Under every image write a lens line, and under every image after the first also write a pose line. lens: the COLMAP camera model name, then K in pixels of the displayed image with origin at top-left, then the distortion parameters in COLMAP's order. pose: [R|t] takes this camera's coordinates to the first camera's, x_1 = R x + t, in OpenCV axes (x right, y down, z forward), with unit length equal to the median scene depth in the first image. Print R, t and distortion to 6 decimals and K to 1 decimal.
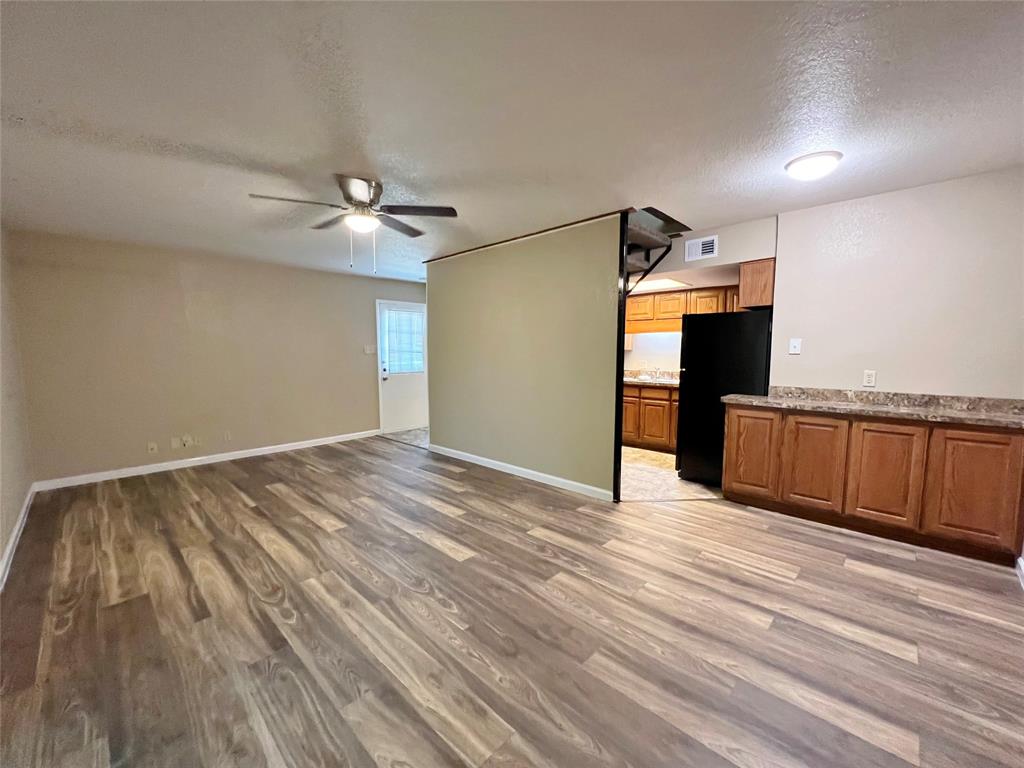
lens RADIAL K [[414.3, 0, 515.0], [0, 414.3, 380.9], [0, 0, 1]] dist [-0.003600, 0.001658]
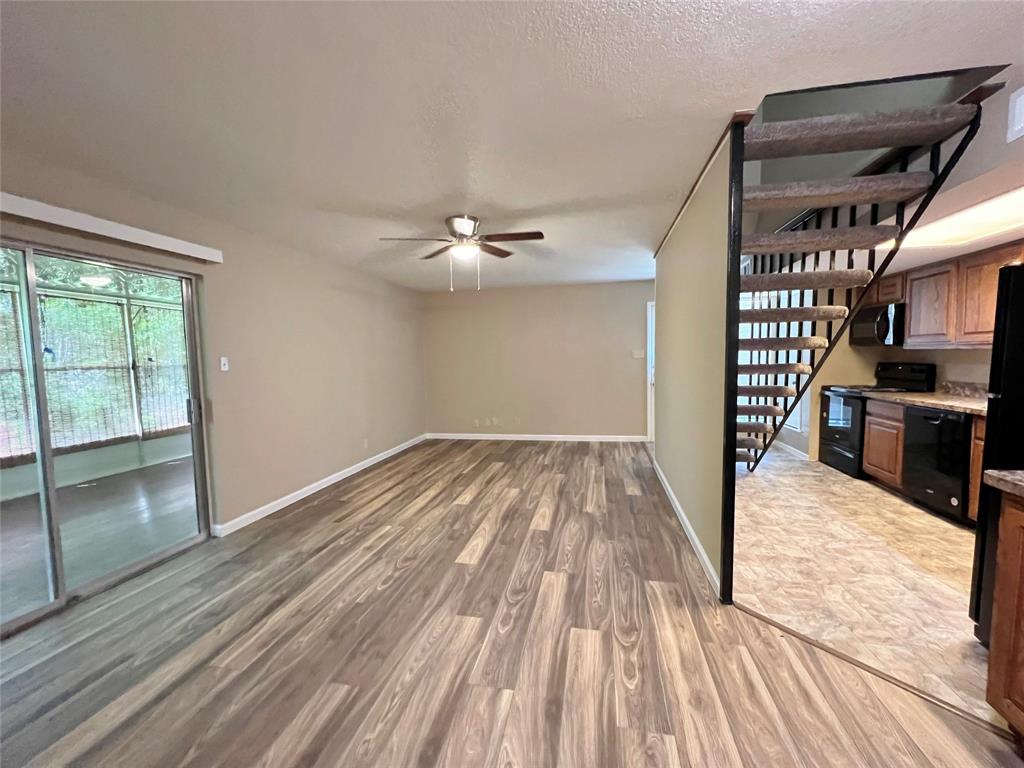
lens RADIAL K [[414.3, 0, 516.1], [0, 414.3, 386.0], [0, 0, 1]] dist [-0.003600, 0.001658]
pose [[0.537675, 0.053179, -0.841473, 0.739780], [-0.045025, 0.998396, 0.034327, -0.045073], [0.841949, 0.019430, 0.539207, 0.513122]]
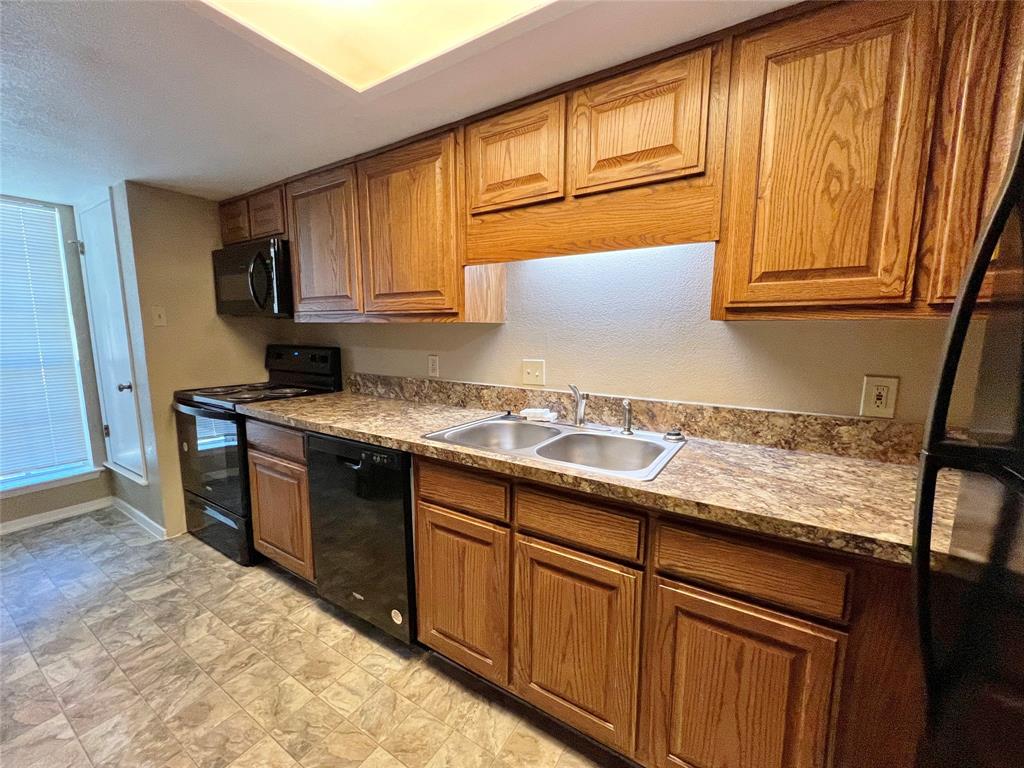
lens RADIAL K [[414.3, 0, 512.8], [0, 414.3, 380.5], [0, 0, 1]] dist [-0.003600, 0.001658]
pose [[0.980696, -0.022128, 0.194280, 0.509133], [0.012516, 0.998642, 0.050565, -0.106161], [-0.195136, -0.047158, 0.979642, 1.523741]]
